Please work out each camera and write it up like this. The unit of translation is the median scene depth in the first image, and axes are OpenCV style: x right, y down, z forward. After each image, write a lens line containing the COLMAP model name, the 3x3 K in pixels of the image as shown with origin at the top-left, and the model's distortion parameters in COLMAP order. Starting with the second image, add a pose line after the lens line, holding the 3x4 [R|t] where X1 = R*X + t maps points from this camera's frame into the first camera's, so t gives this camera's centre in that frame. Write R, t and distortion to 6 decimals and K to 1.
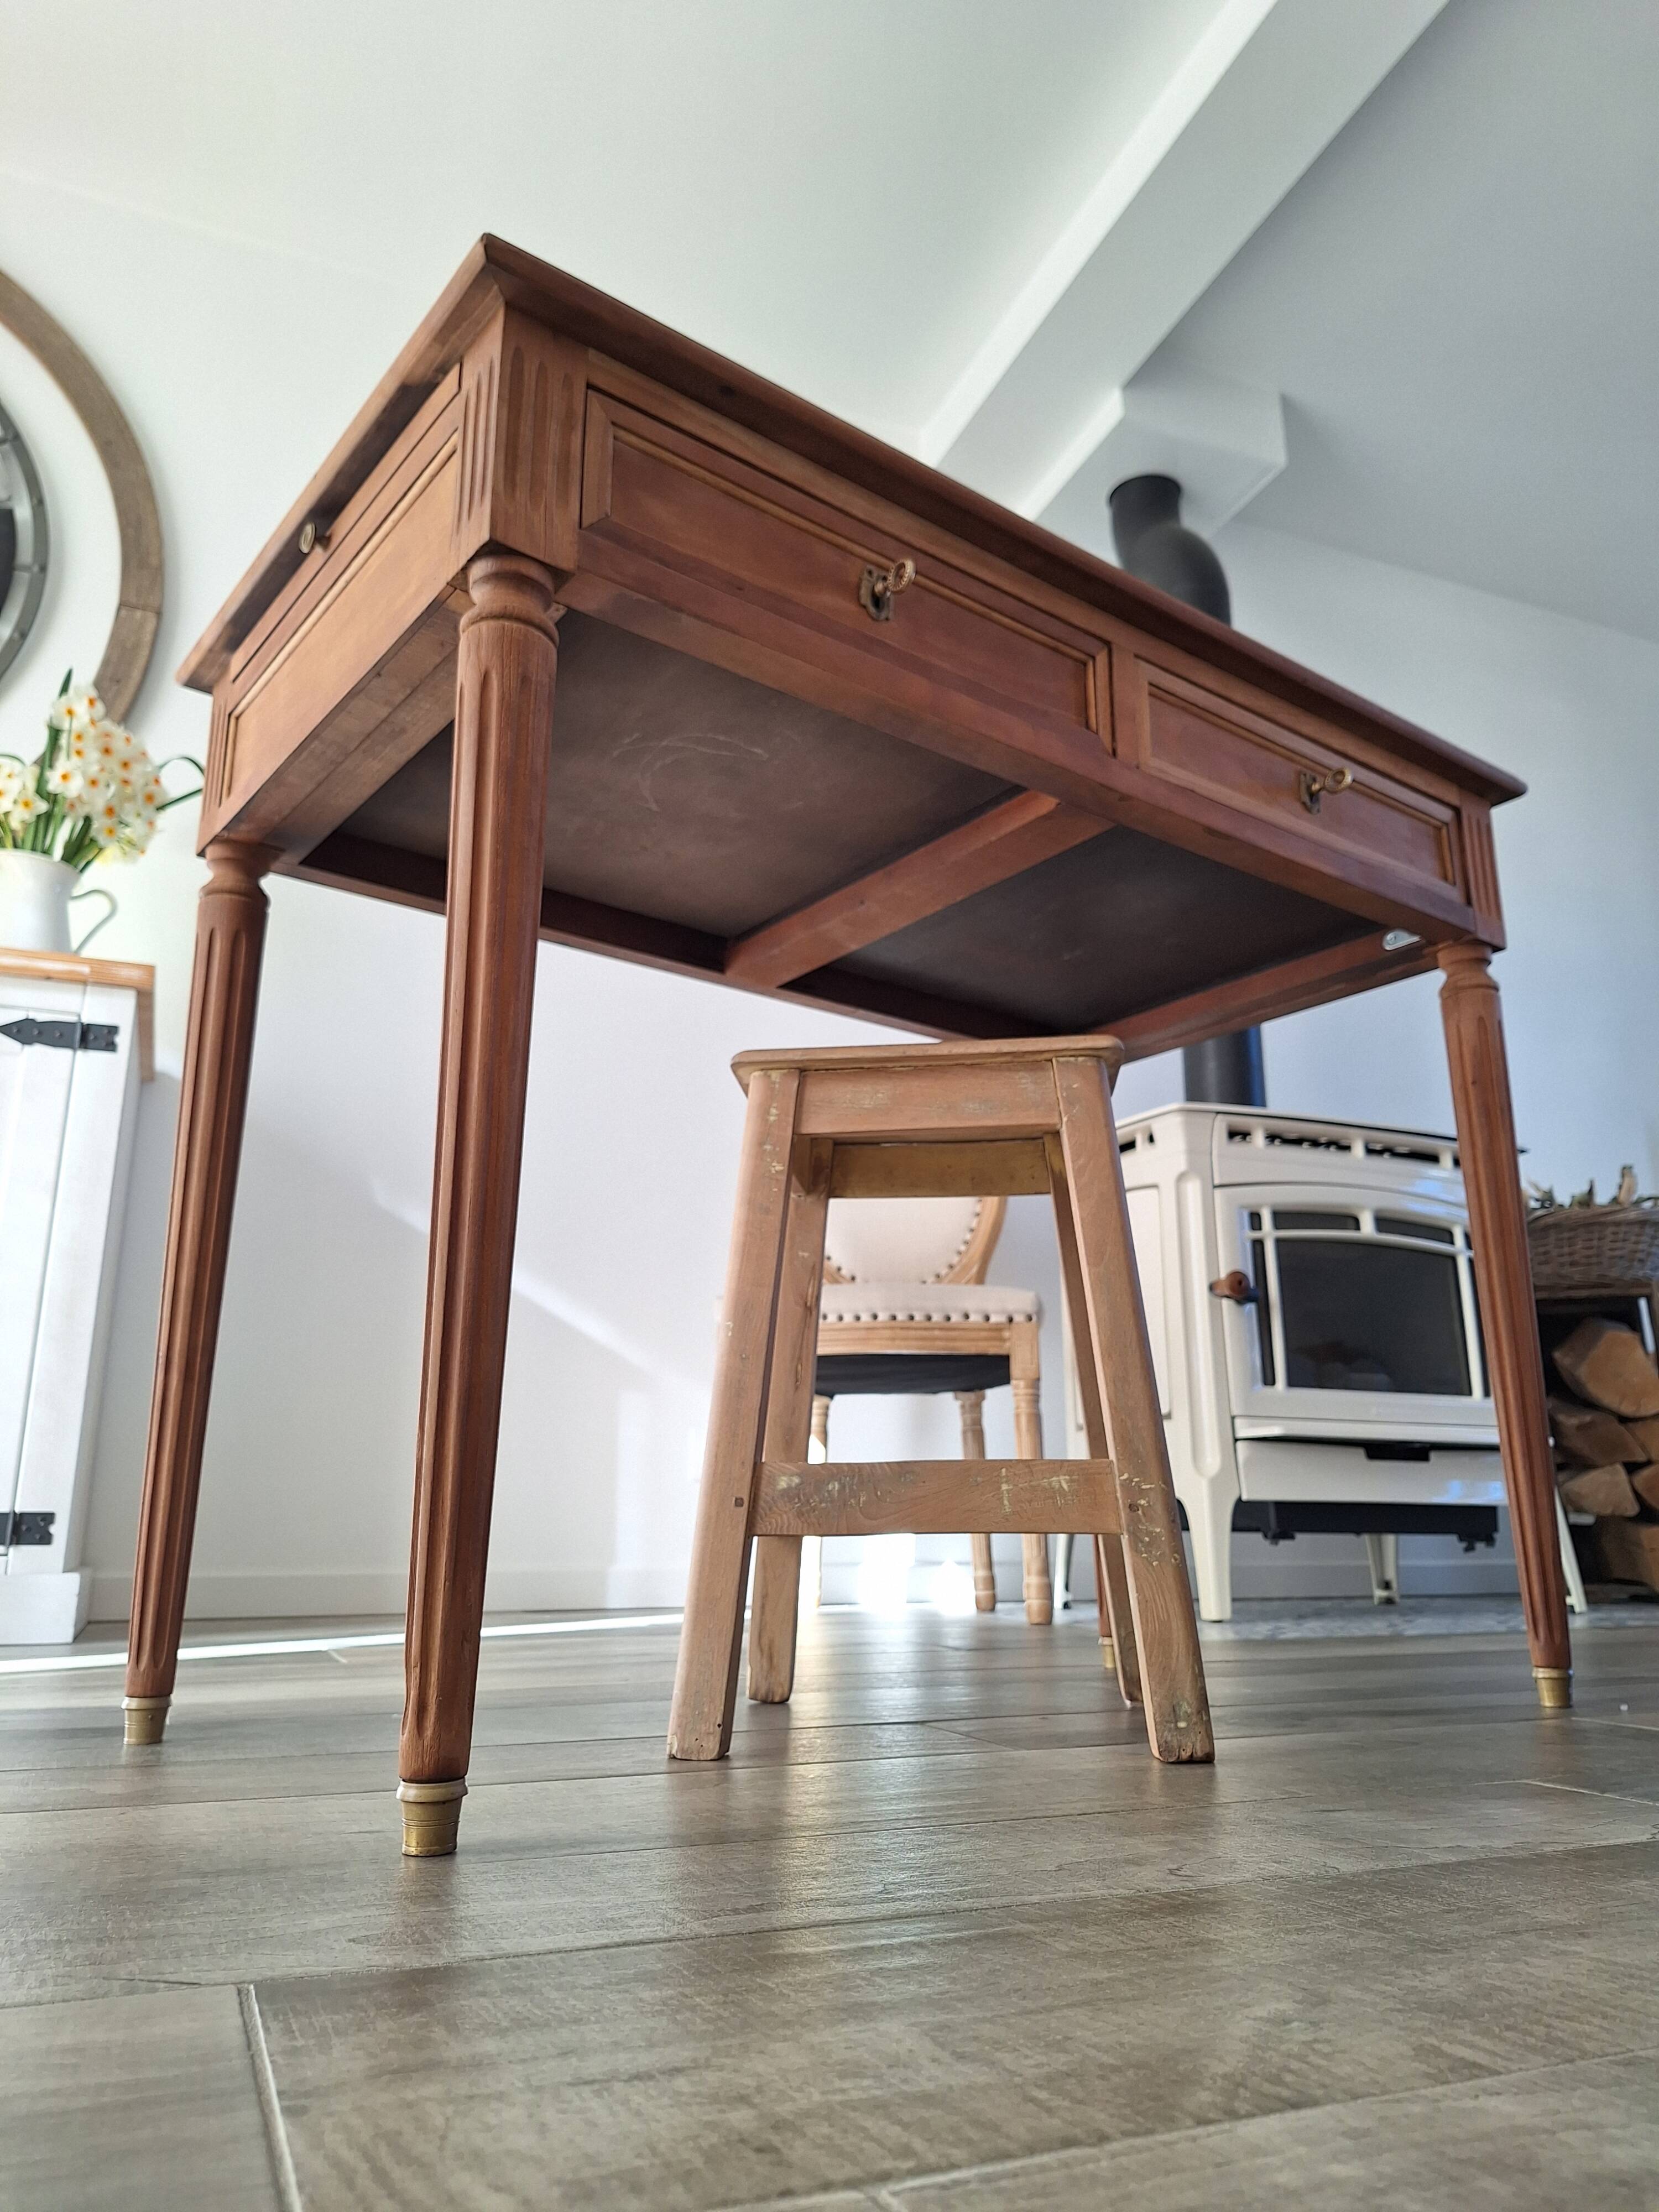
lens RADIAL K [[1545.0, 0, 838.5], [0, 1545.0, 1099.9], [0, 0, 1]] dist [0.060883, -0.069637]
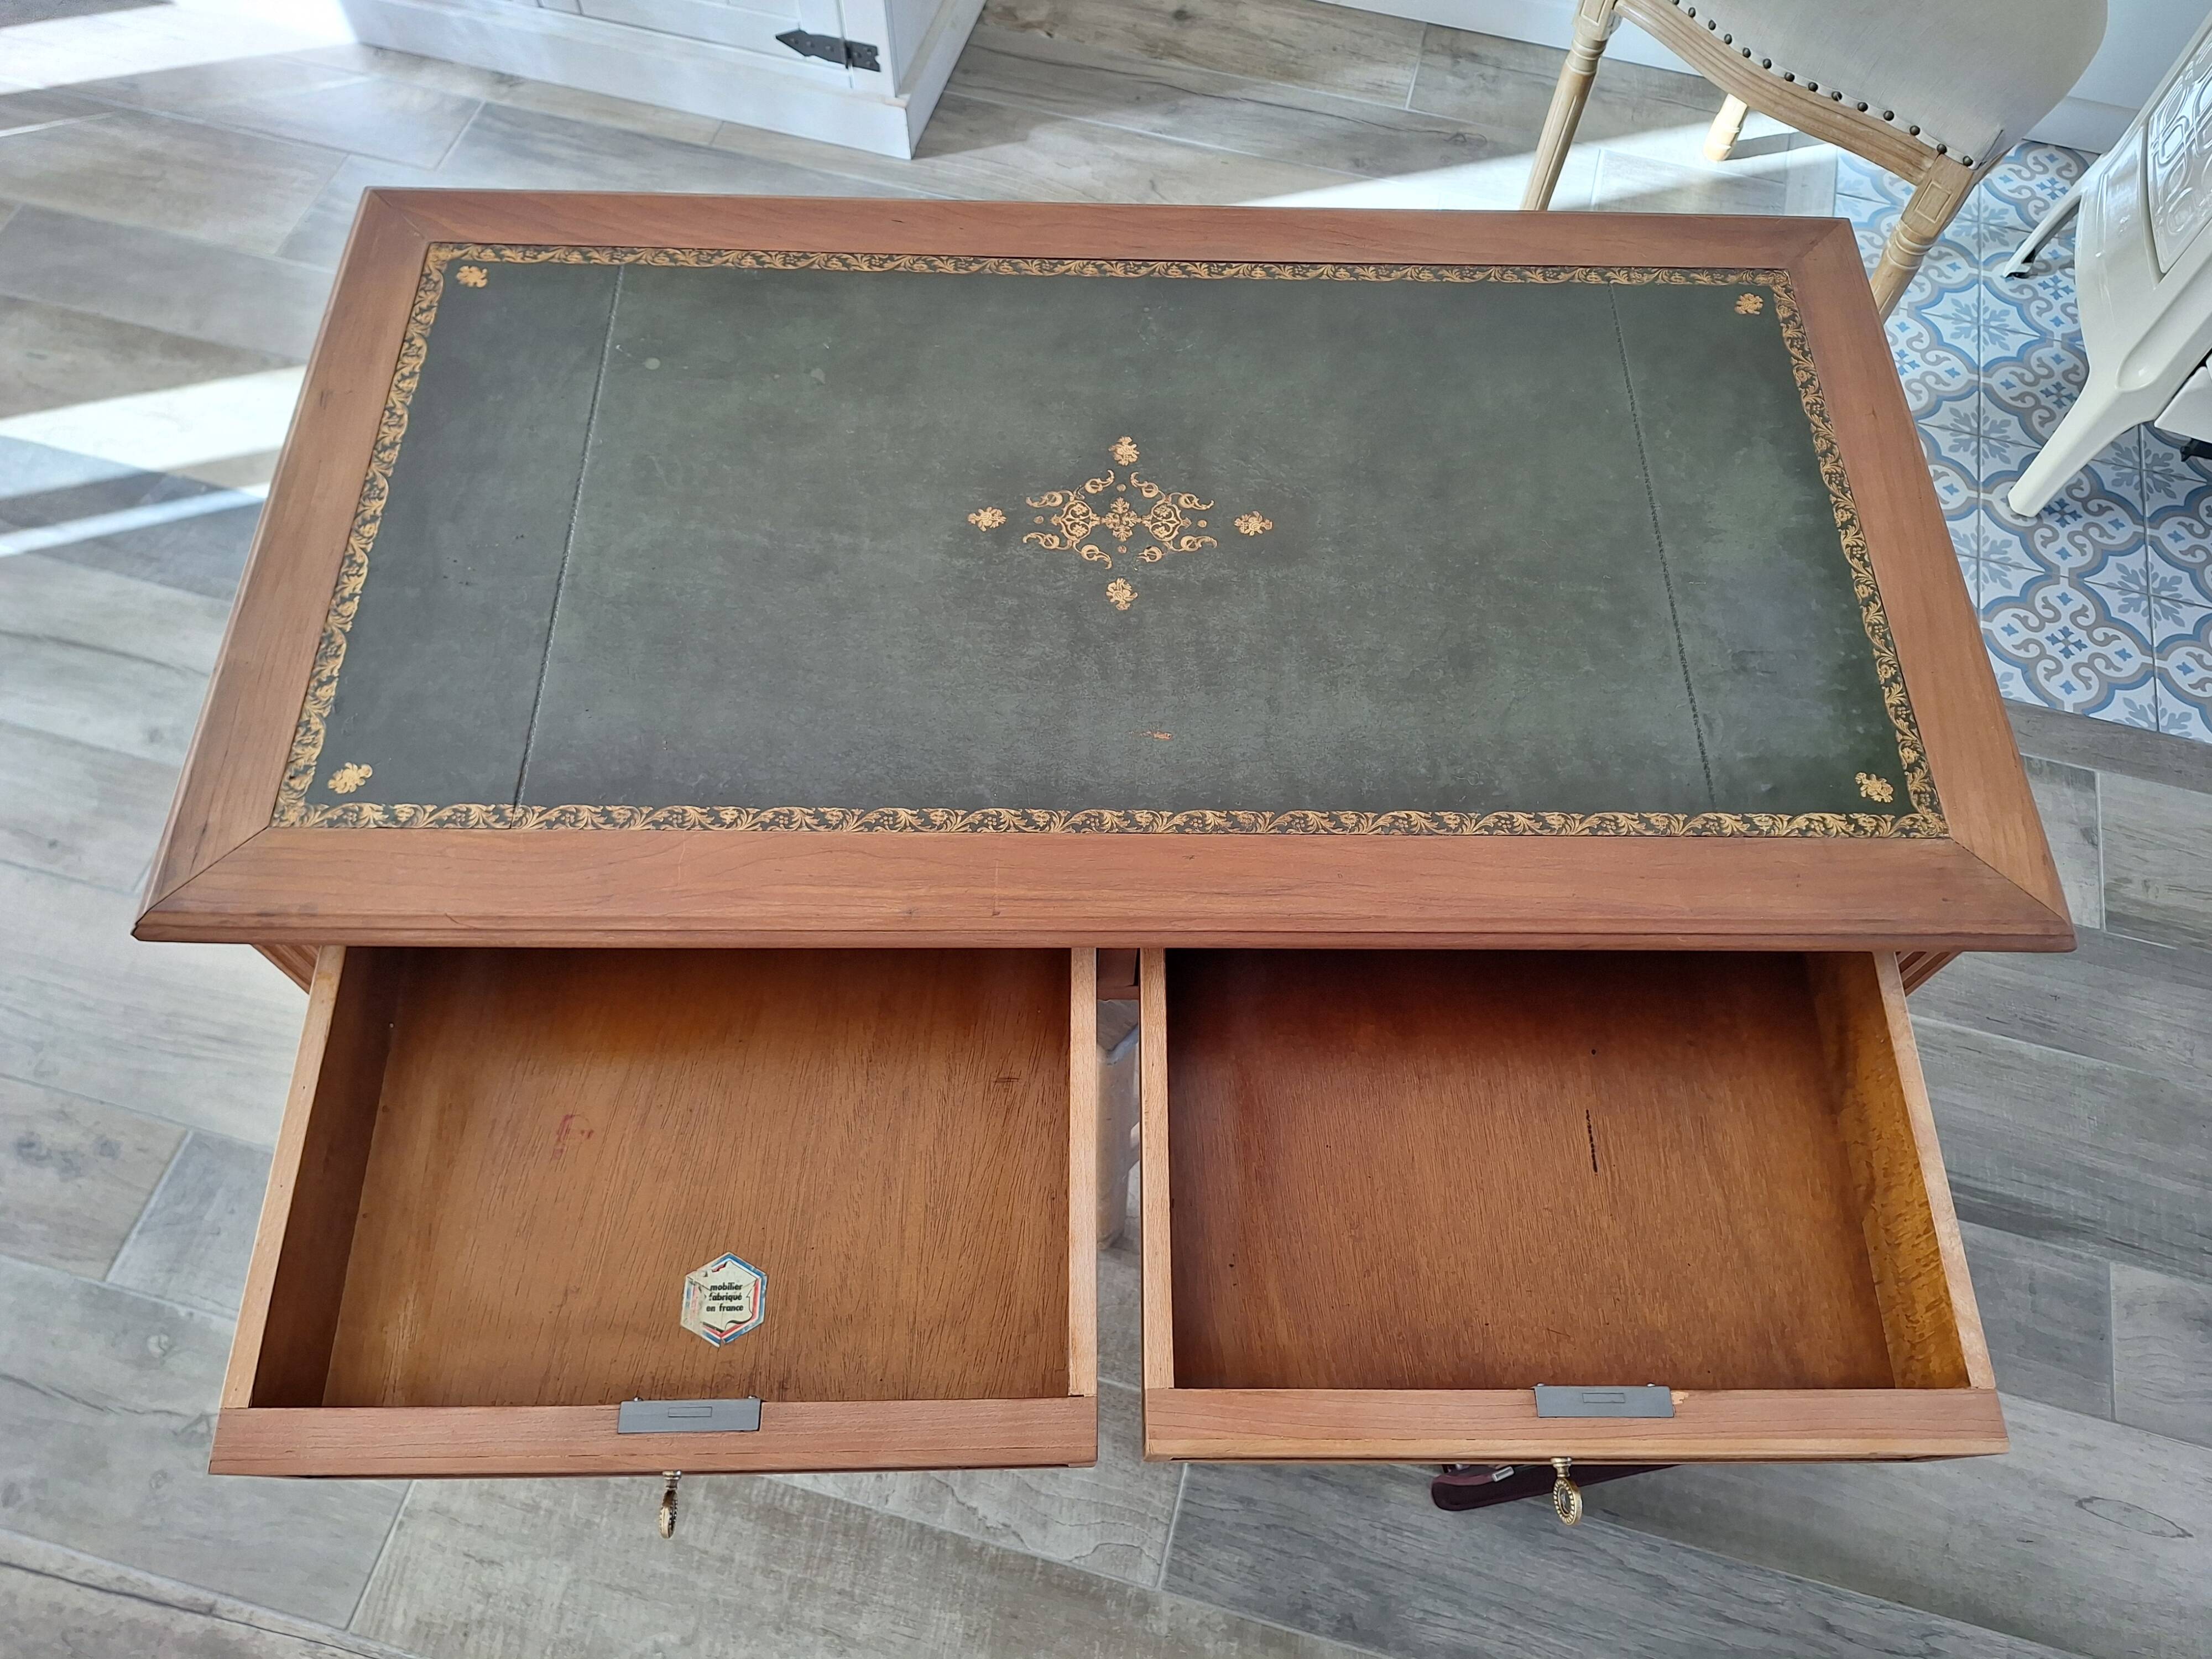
lens RADIAL K [[1545.0, 0, 1118.4], [0, 1545.0, 815.0], [0, 0, 1]] dist [0.060883, -0.069637]
pose [[0.791668, 0.550731, -0.264492, 0.188609], [0.134371, 0.265363, 0.954739, -0.555982], [0.595991, -0.791377, 0.136077, 0.500913]]
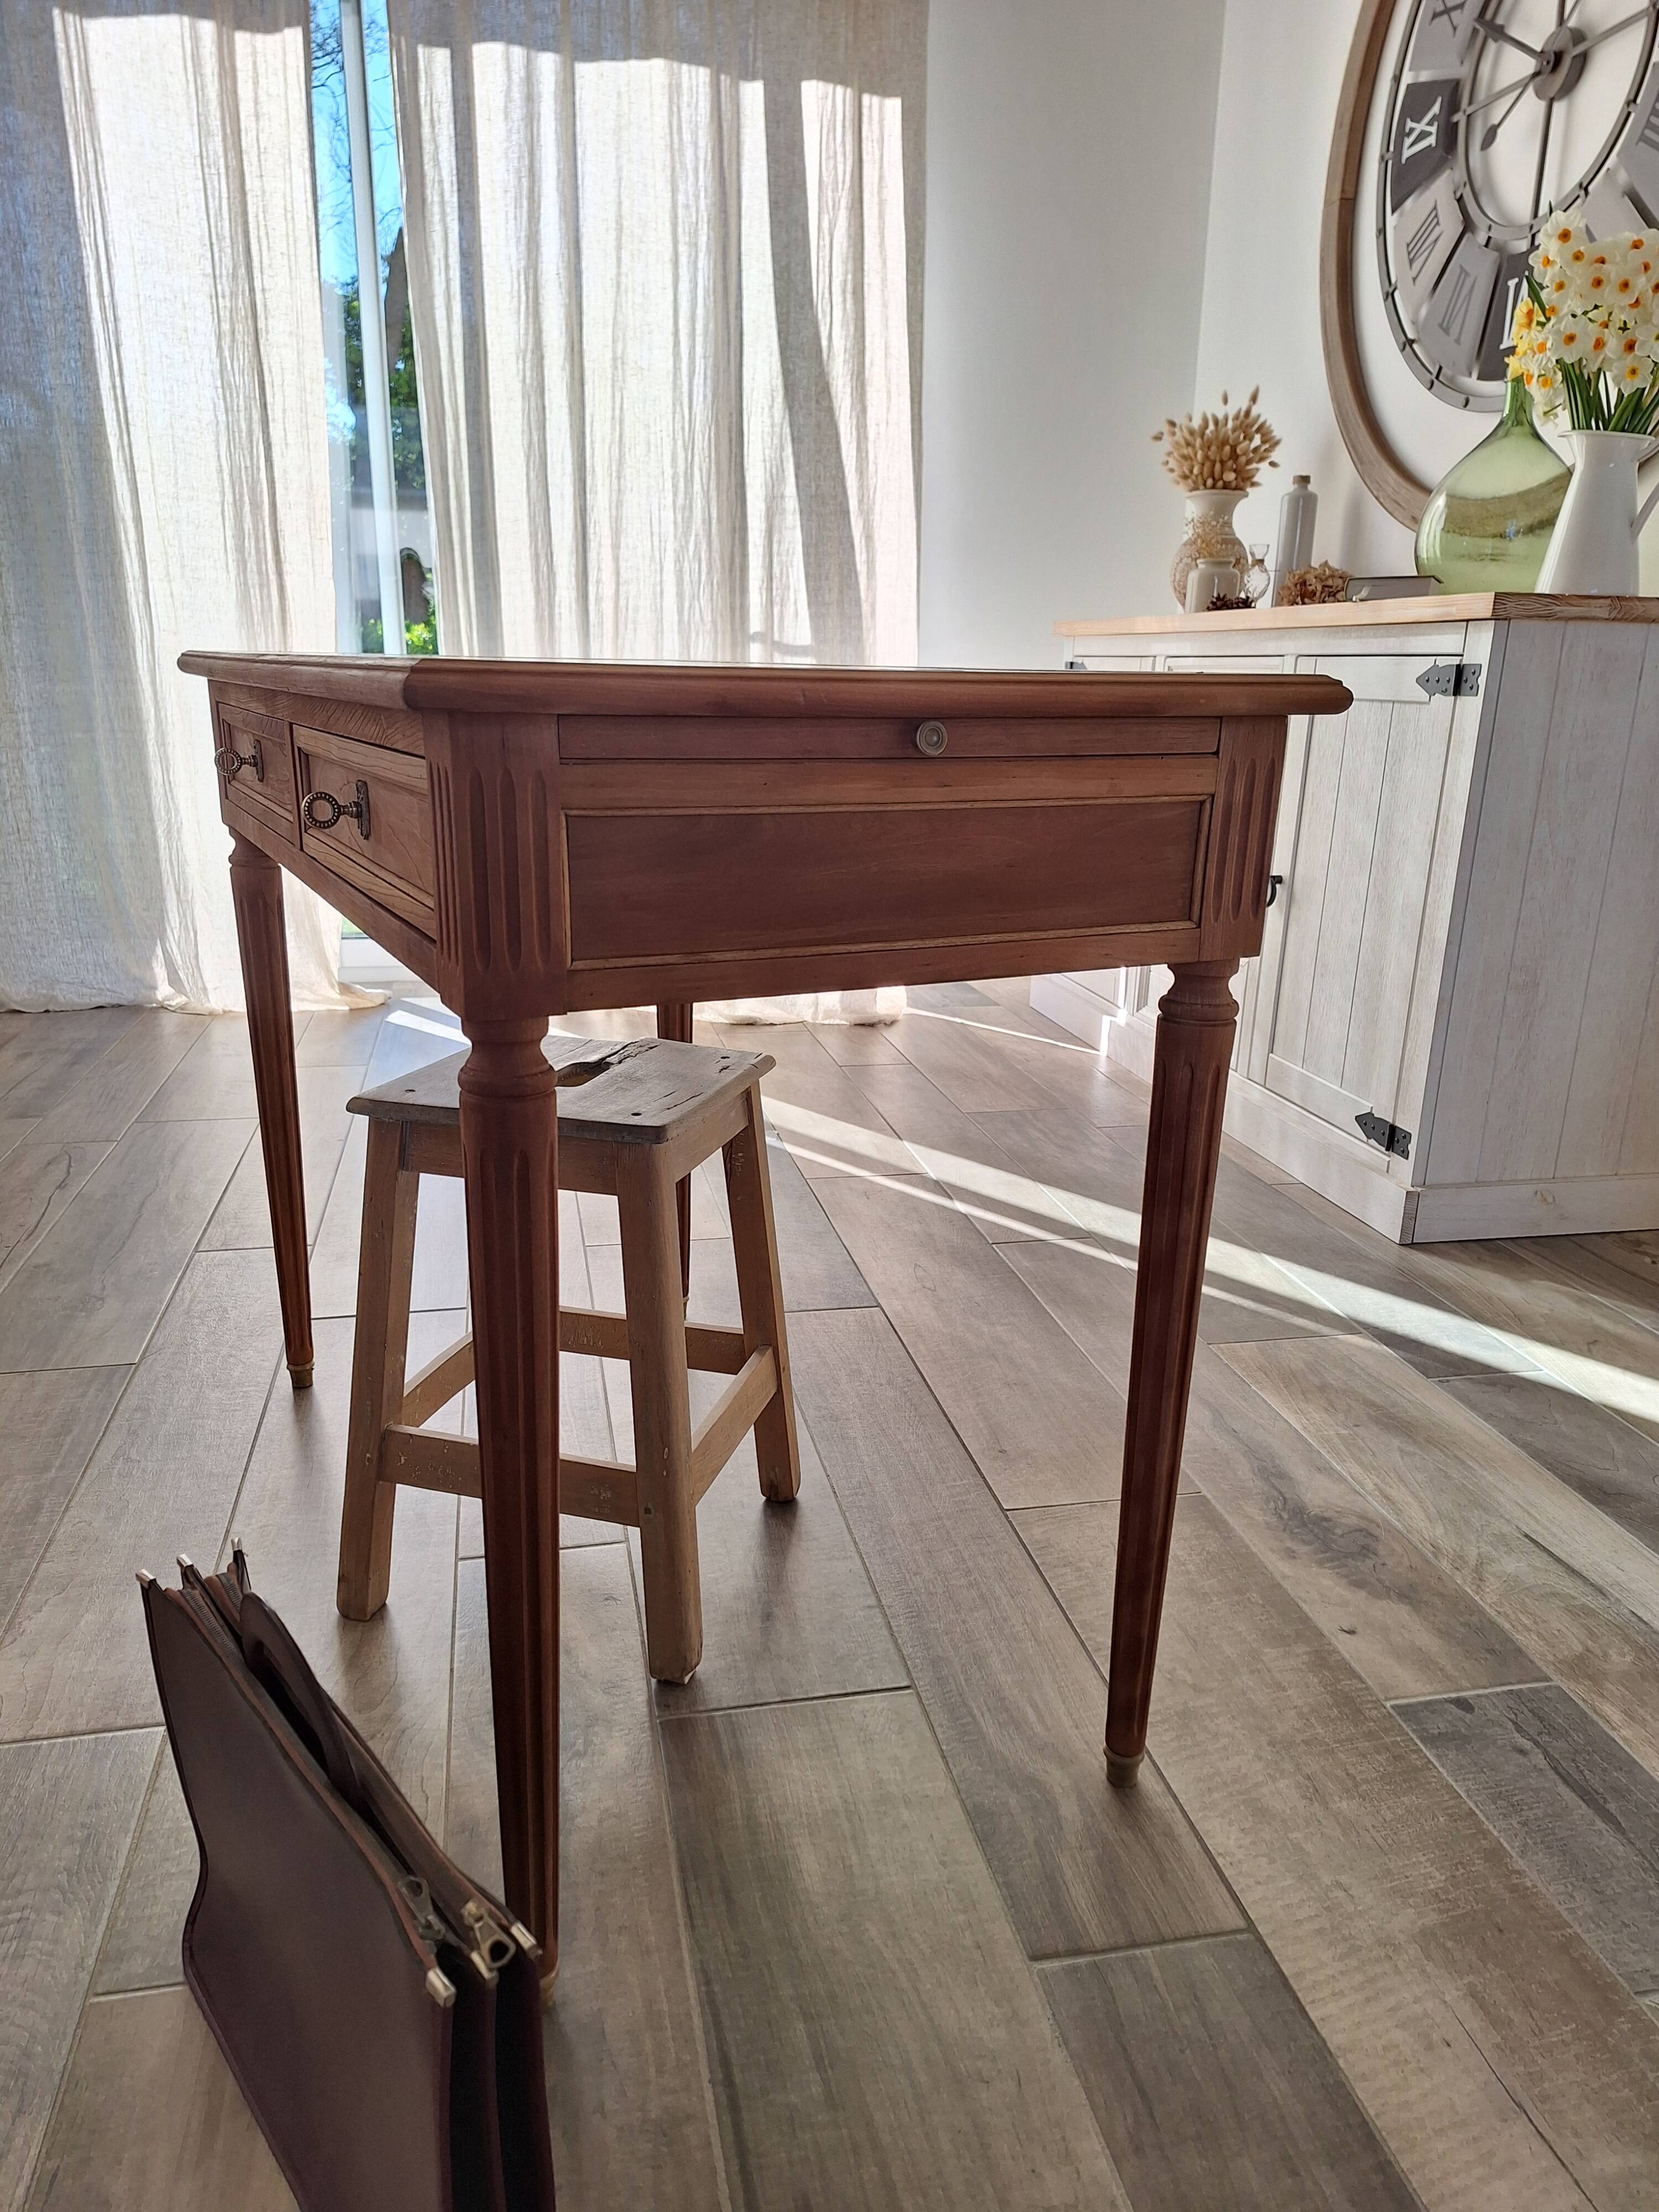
lens RADIAL K [[1560.6, 0, 826.8], [0, 1560.6, 1129.3], [0, 0, 1]] dist [0.017225, -0.008027]
pose [[-0.191422, 0.283002, -0.939823, 0.607947], [0.242583, 0.941465, 0.234087, -0.103188], [0.951058, -0.183176, -0.248869, 0.818847]]
